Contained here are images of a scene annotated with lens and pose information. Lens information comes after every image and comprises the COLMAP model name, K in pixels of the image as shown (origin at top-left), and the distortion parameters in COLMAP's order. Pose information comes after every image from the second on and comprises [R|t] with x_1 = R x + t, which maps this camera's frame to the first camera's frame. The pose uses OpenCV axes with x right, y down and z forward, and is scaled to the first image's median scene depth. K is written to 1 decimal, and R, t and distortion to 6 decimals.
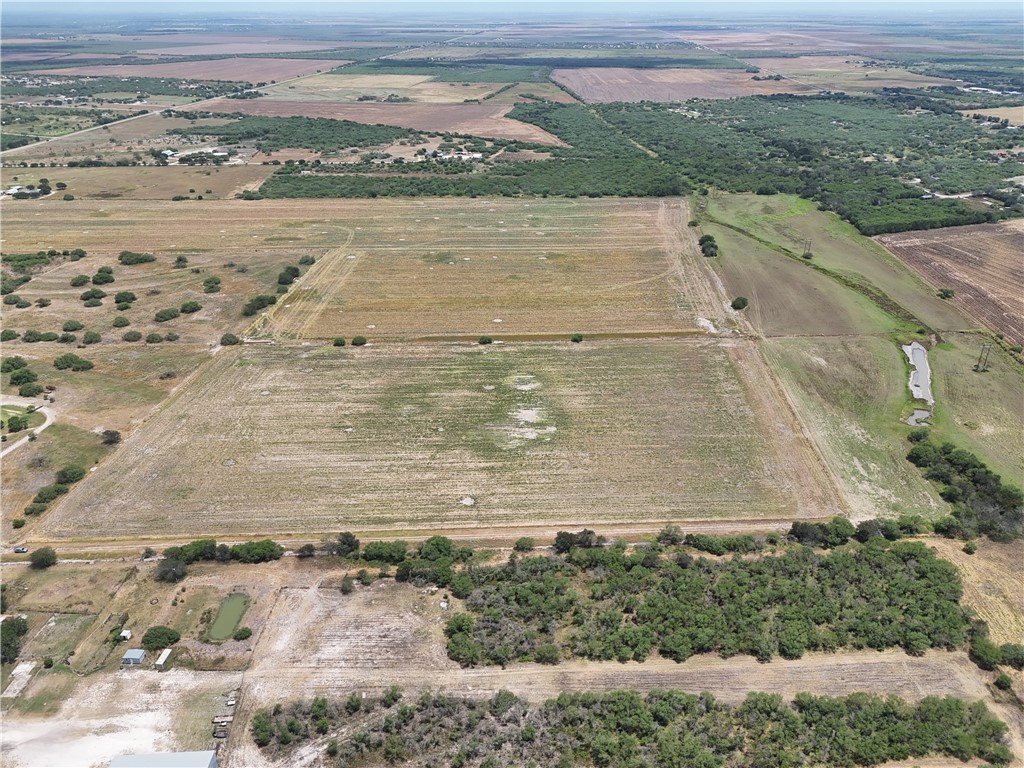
lens RADIAL K [[756.2, 0, 514.1], [0, 756.2, 386.4], [0, 0, 1]] dist [0.068155, -0.065399]
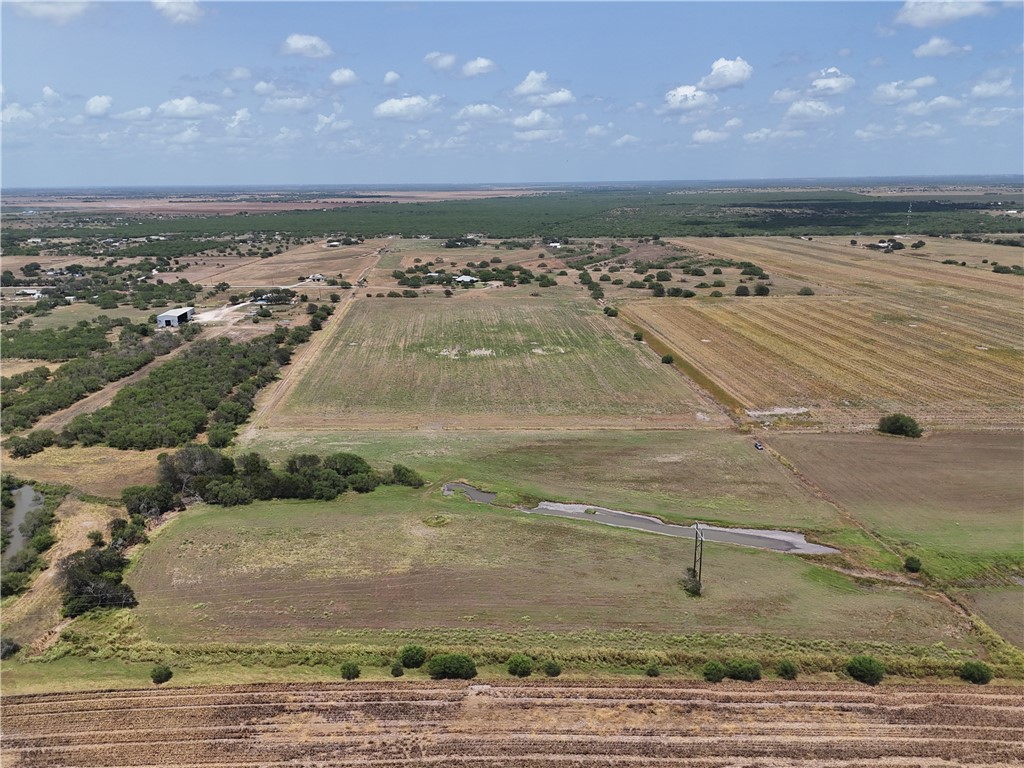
lens RADIAL K [[756.2, 0, 514.1], [0, 756.2, 386.4], [0, 0, 1]] dist [0.068155, -0.065399]
pose [[0.029083, 0.265018, -0.963805, 0.902545], [-0.434695, 0.871616, 0.226552, -0.155409], [0.900108, 0.412372, 0.140552, 0.749842]]
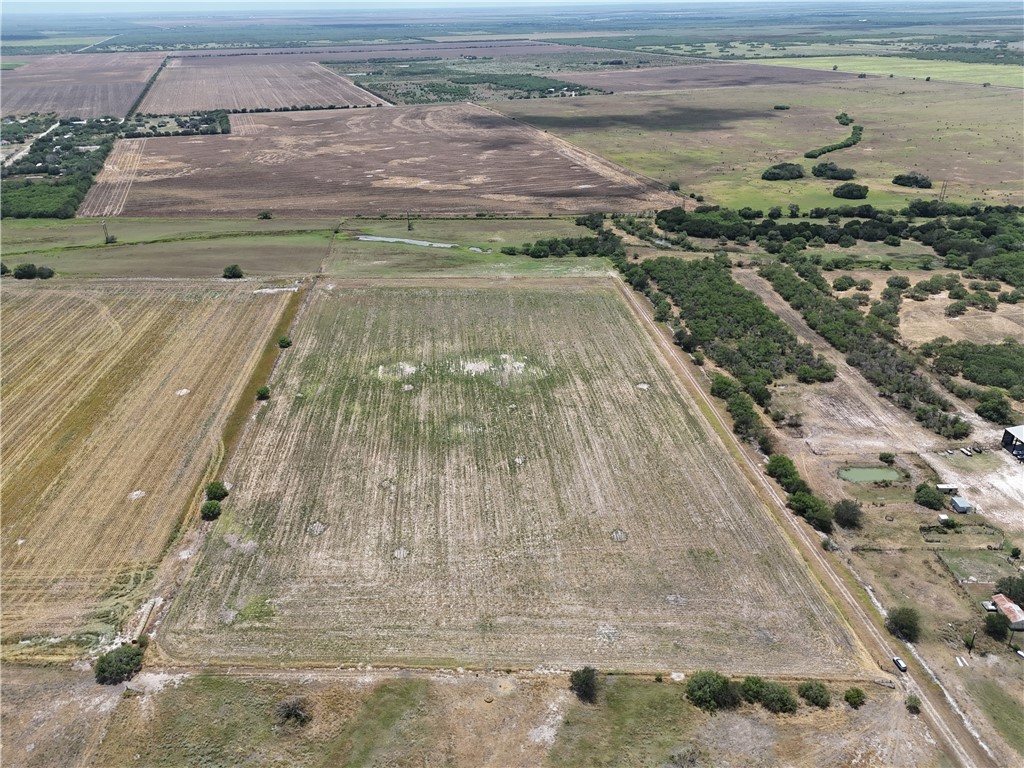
lens RADIAL K [[756.2, 0, 514.1], [0, 756.2, 386.4], [0, 0, 1]] dist [0.068155, -0.065399]
pose [[-0.036950, -0.448116, 0.893211, -0.690414], [0.459581, 0.786070, 0.413376, -0.256031], [-0.887367, 0.425778, 0.176901, 0.661290]]
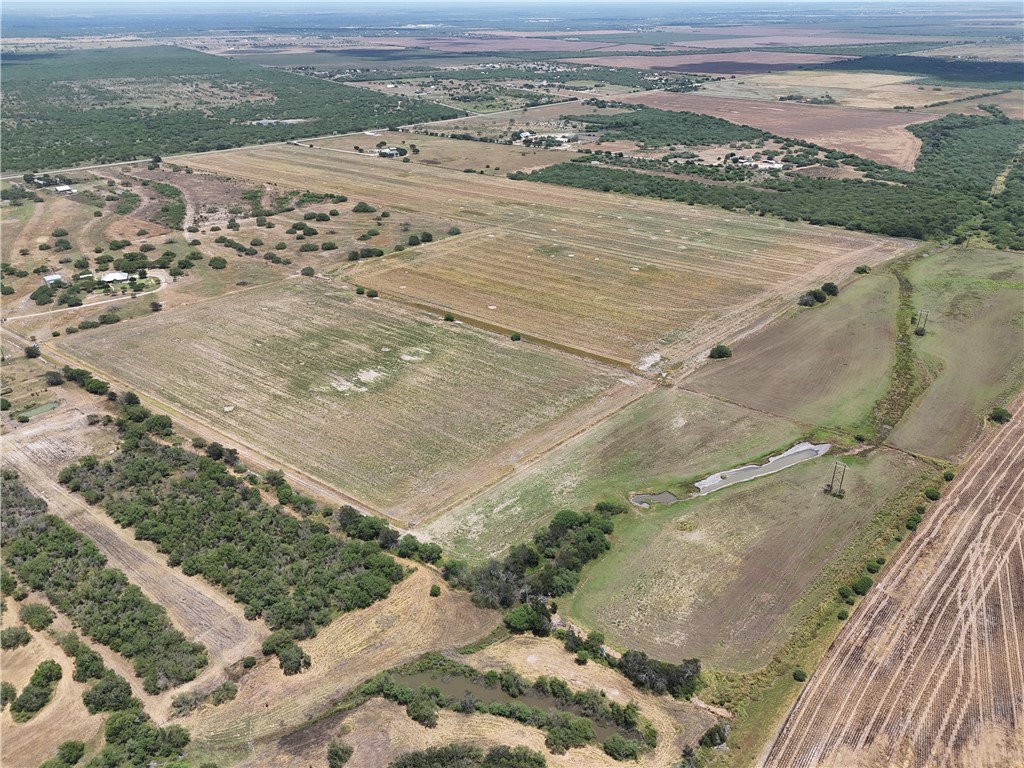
lens RADIAL K [[756.2, 0, 514.1], [0, 756.2, 386.4], [0, 0, 1]] dist [0.068155, -0.065399]
pose [[0.765527, 0.286771, -0.575961, 0.719678], [-0.280608, 0.954364, 0.102214, -0.106174], [0.578989, 0.083371, 0.811062, 0.147336]]
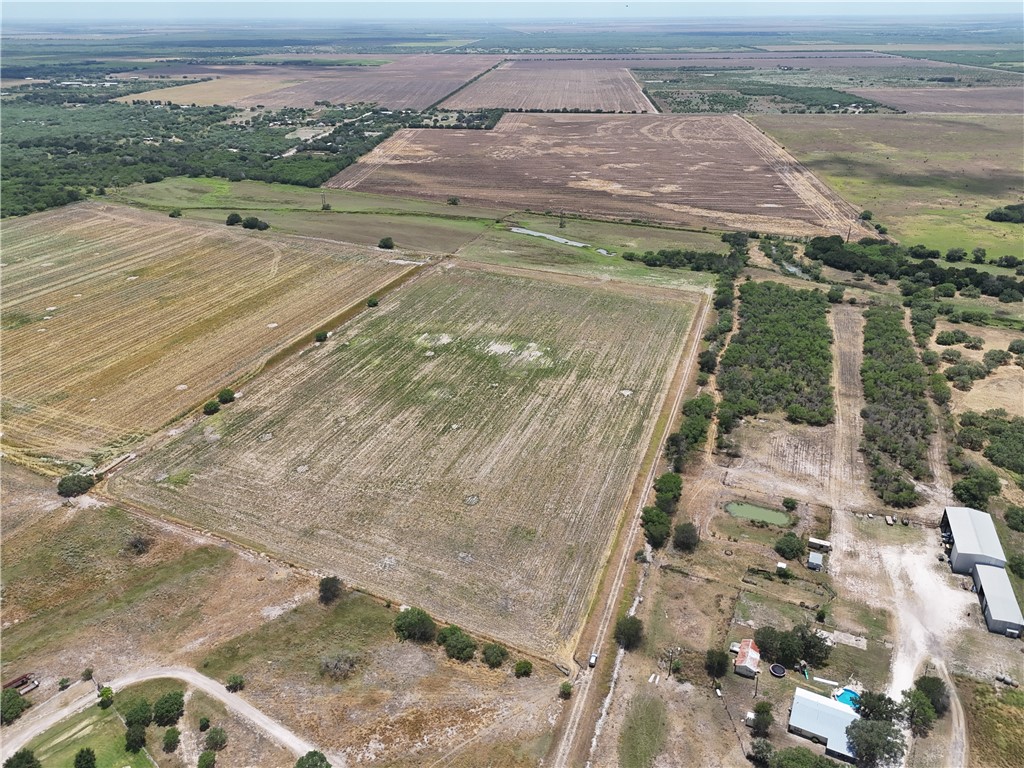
lens RADIAL K [[756.2, 0, 514.1], [0, 756.2, 386.4], [0, 0, 1]] dist [0.068155, -0.065399]
pose [[0.378739, -0.407307, 0.831059, -0.708108], [0.415767, 0.877122, 0.240405, -0.129490], [-0.826858, 0.254476, 0.501545, 0.392856]]
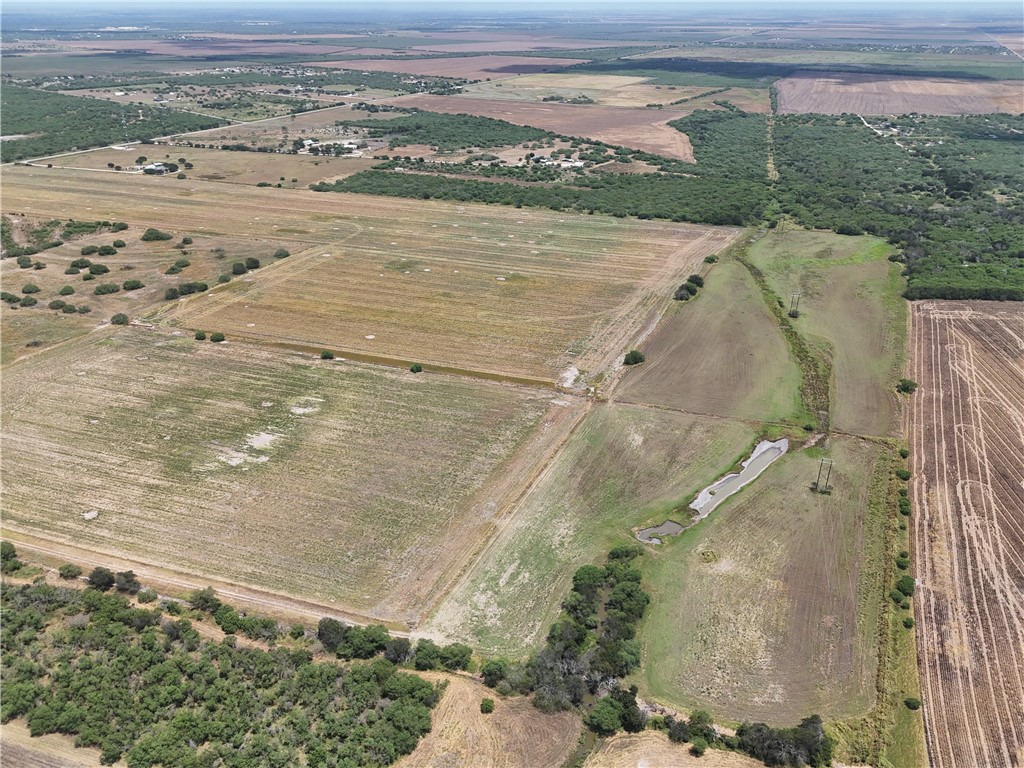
lens RADIAL K [[756.2, 0, 514.1], [0, 756.2, 386.4], [0, 0, 1]] dist [0.068155, -0.065399]
pose [[0.933275, 0.164073, -0.319497, 0.506656], [-0.163325, 0.986136, 0.029331, -0.090016], [0.319880, 0.024808, 0.947133, 0.152788]]
